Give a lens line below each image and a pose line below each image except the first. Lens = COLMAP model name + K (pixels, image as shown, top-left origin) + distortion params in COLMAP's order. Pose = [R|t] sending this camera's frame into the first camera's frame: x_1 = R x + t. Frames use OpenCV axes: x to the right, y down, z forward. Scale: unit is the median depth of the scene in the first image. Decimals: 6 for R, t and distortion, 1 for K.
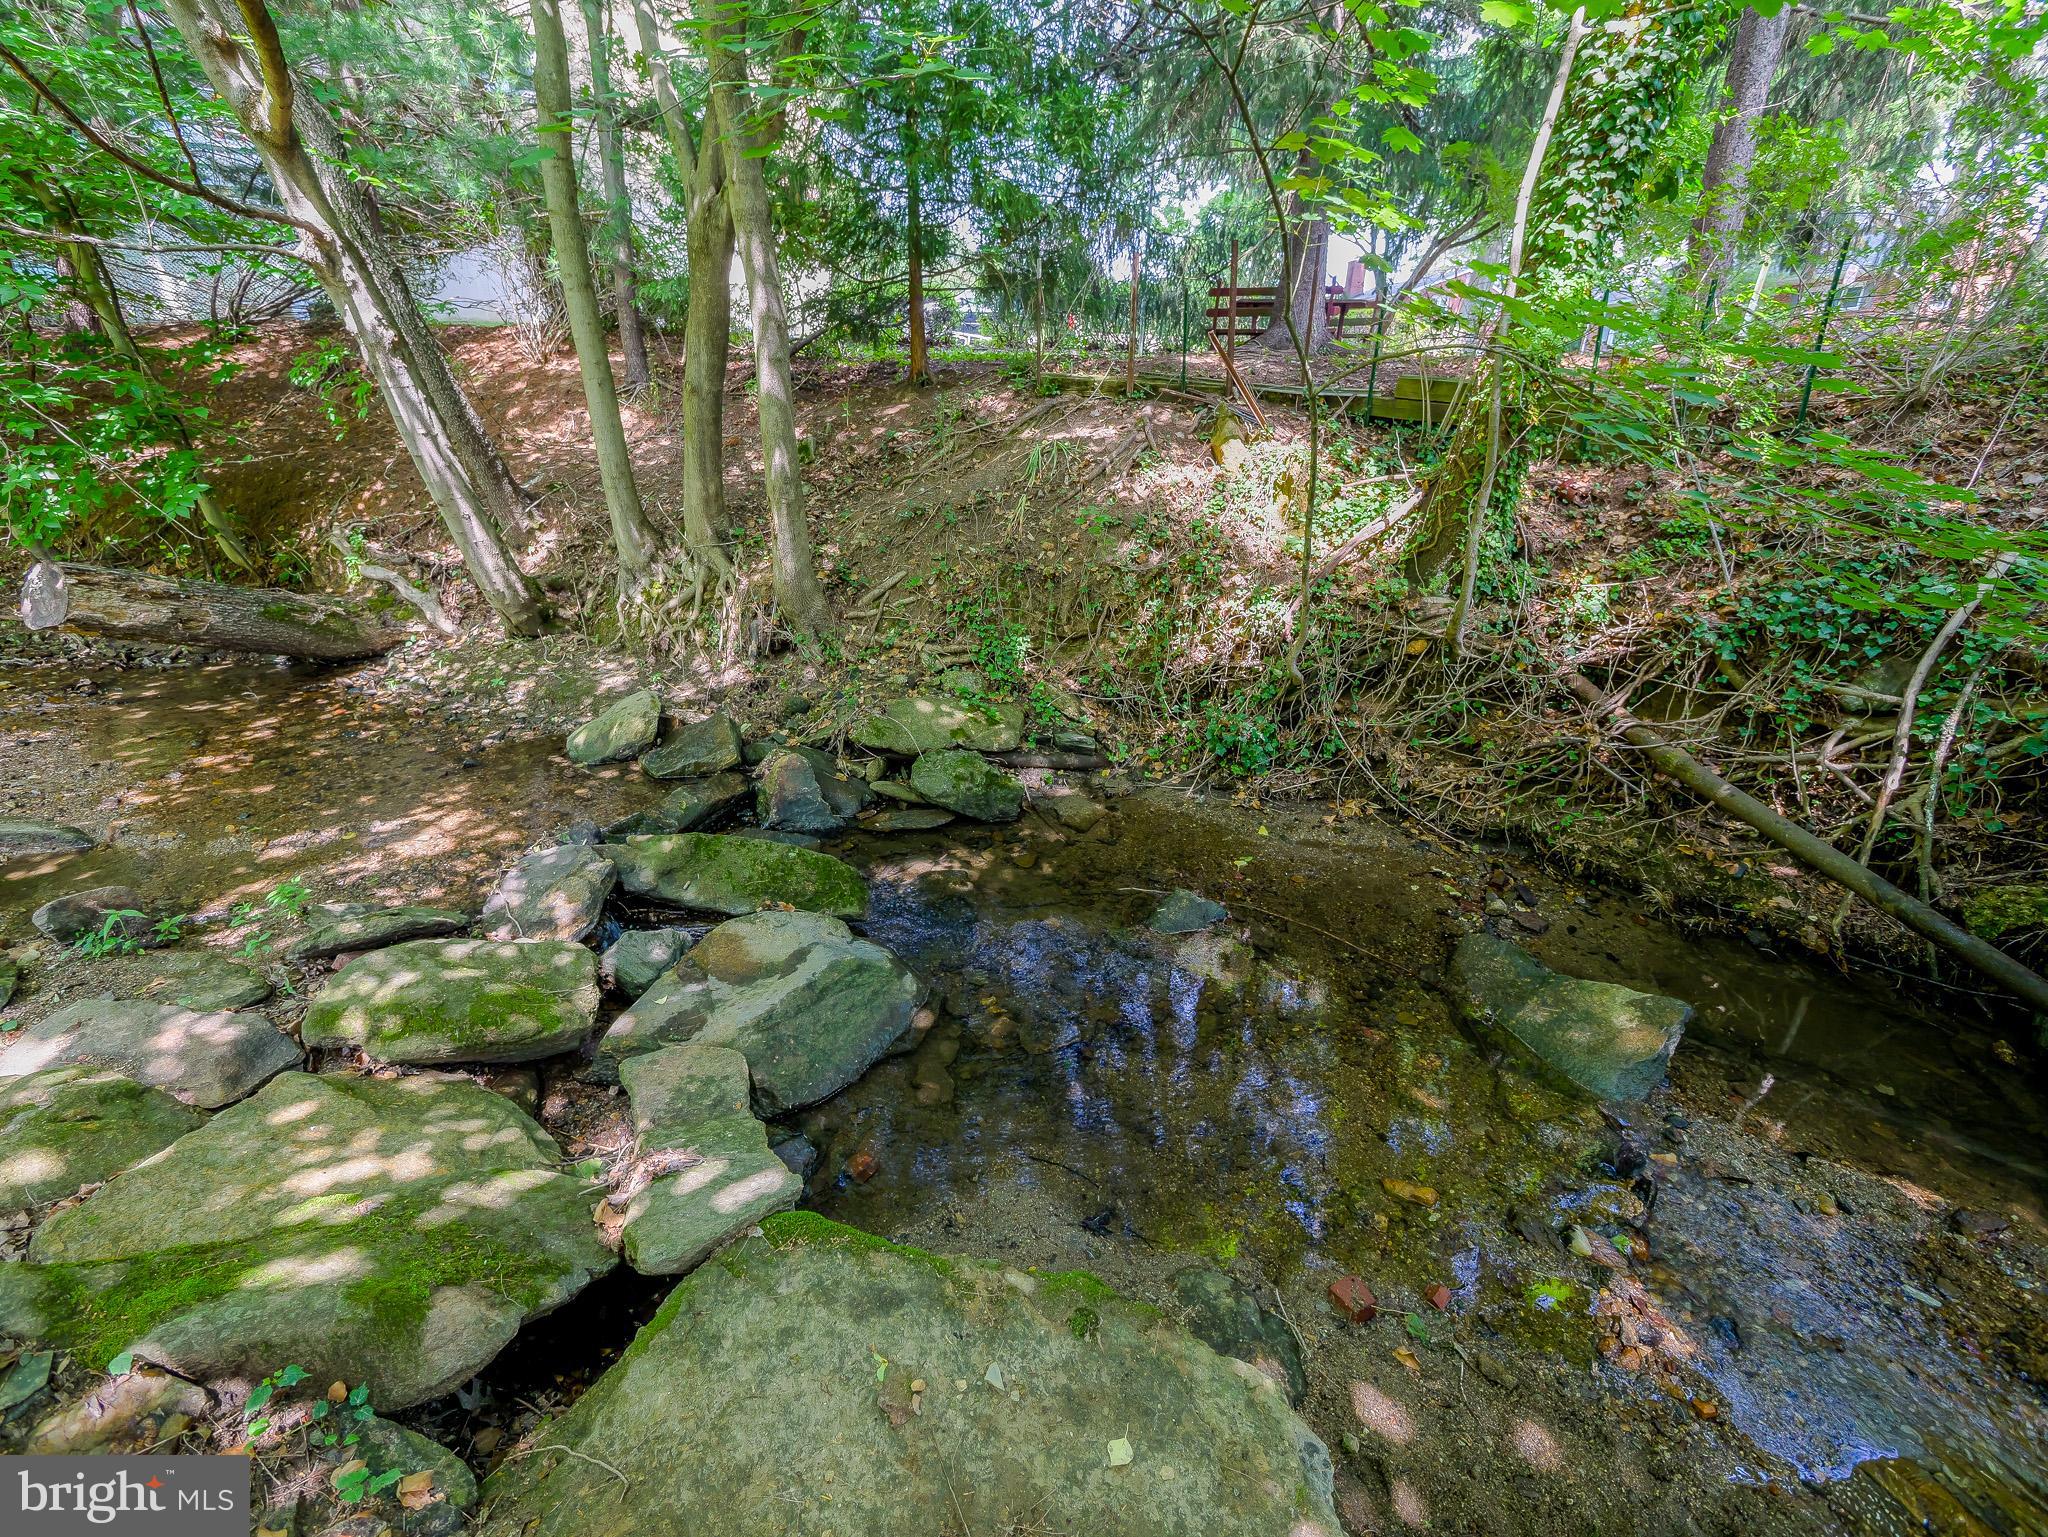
lens RADIAL K [[872.4, 0, 1019.7], [0, 872.4, 758.1], [0, 0, 1]] dist [-0.009795, -0.000019]
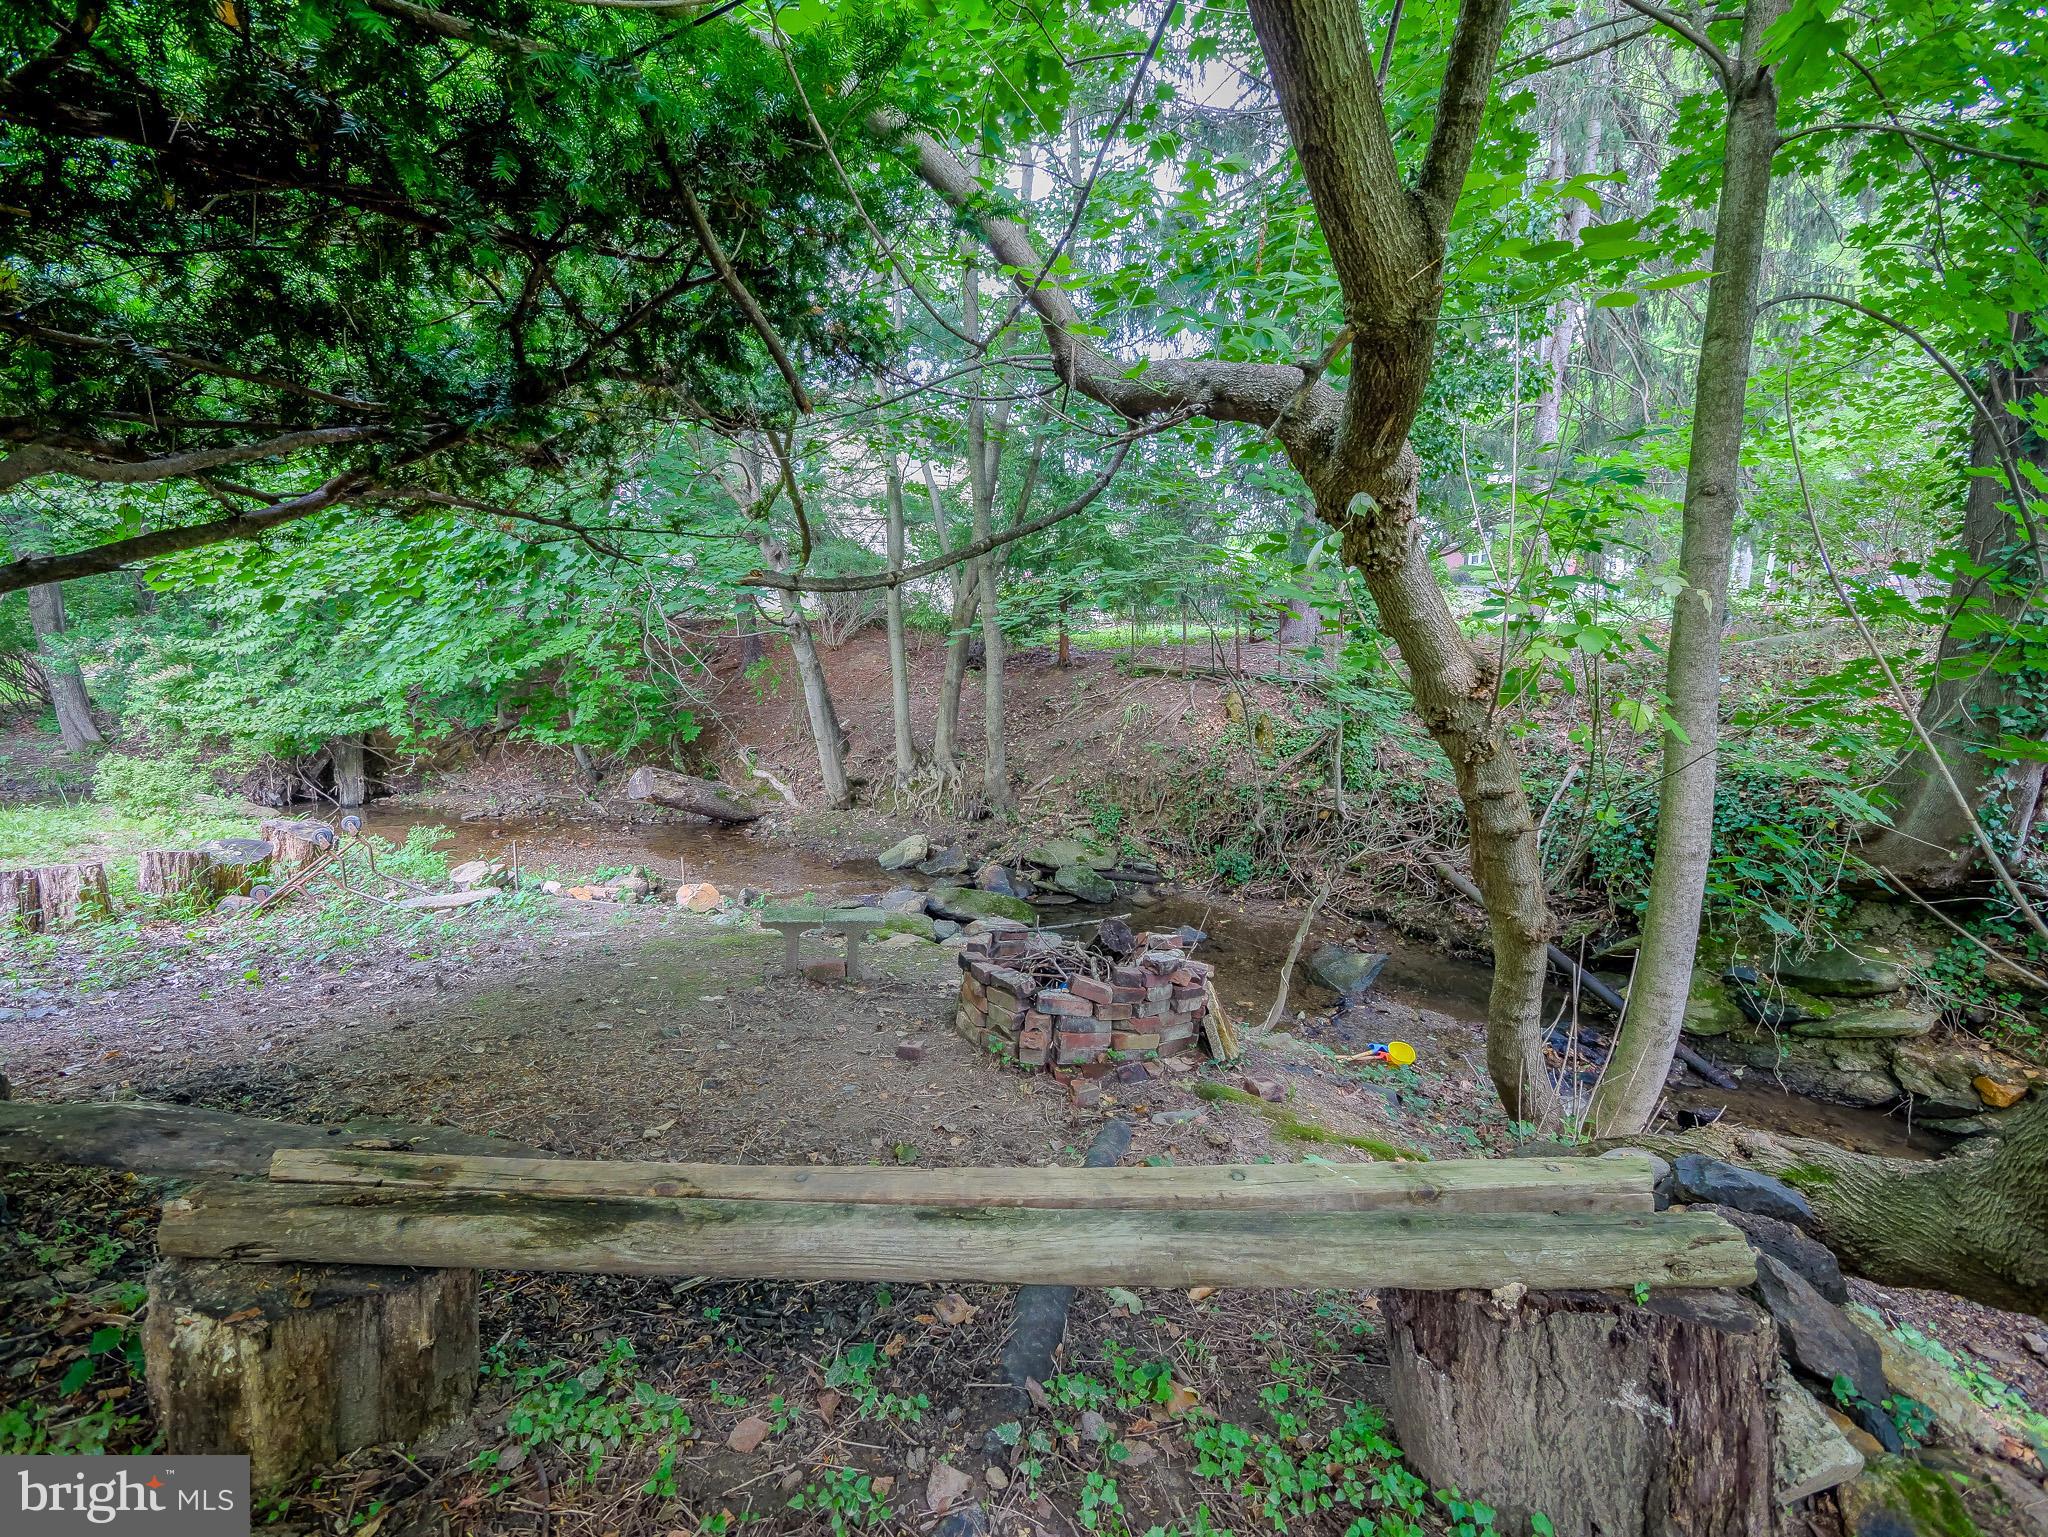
lens RADIAL K [[872.4, 0, 1019.7], [0, 872.4, 758.1], [0, 0, 1]] dist [-0.009795, -0.000019]
pose [[0.988044, 0.003479, -0.154133, 0.092859], [-0.039817, 0.971587, -0.233309, 0.212878], [0.148942, 0.236657, 0.960109, -0.911257]]
